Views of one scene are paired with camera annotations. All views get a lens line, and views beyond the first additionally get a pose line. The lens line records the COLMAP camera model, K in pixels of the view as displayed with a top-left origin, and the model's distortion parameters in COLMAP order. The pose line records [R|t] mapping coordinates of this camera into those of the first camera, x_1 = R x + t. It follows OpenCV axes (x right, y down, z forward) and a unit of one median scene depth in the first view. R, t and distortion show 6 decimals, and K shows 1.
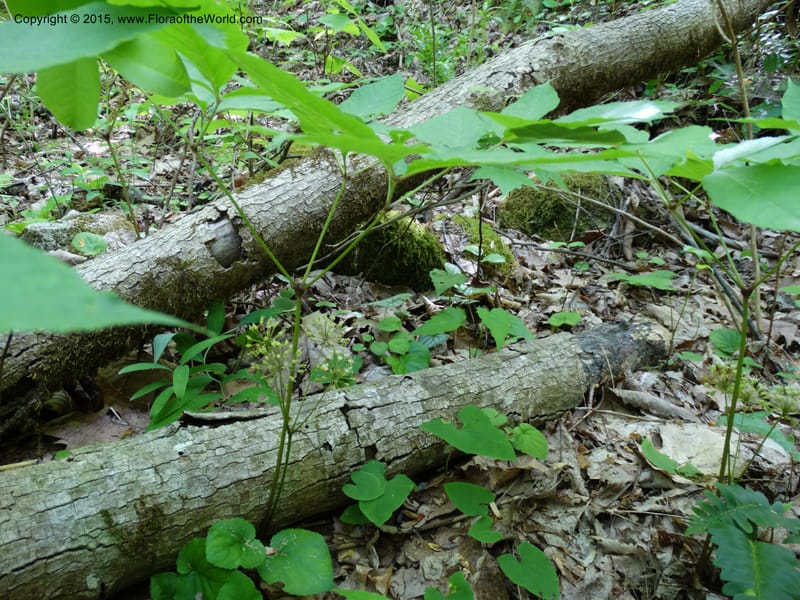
lens RADIAL K [[530.9, 0, 398.6], [0, 530.9, 291.9], [0, 0, 1]] dist [-0.054281, 0.014384]
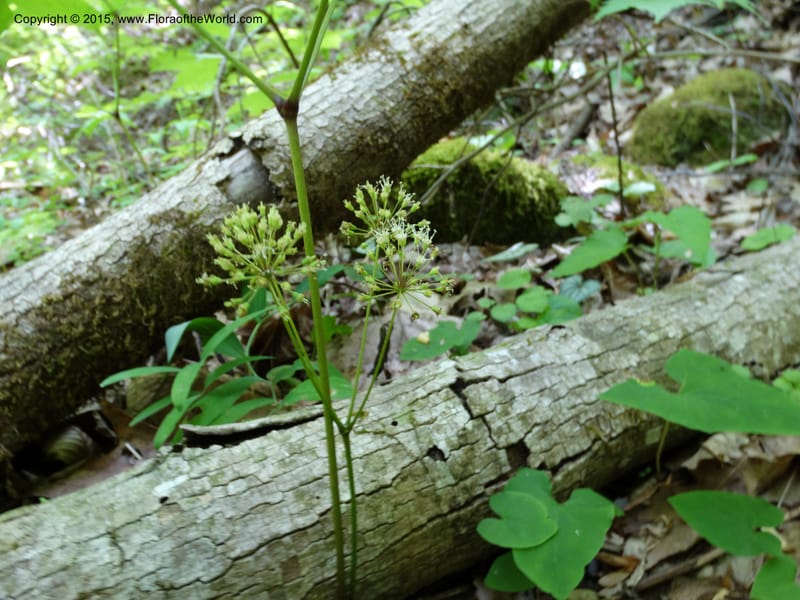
lens RADIAL K [[562.1, 0, 402.6], [0, 562.1, 299.5], [0, 0, 1]] dist [0.010252, -0.015020]
pose [[0.961773, -0.183246, -0.203502, -0.016895], [0.182106, 0.982974, -0.024479, 0.119469], [0.204523, -0.013516, 0.978768, 0.352506]]
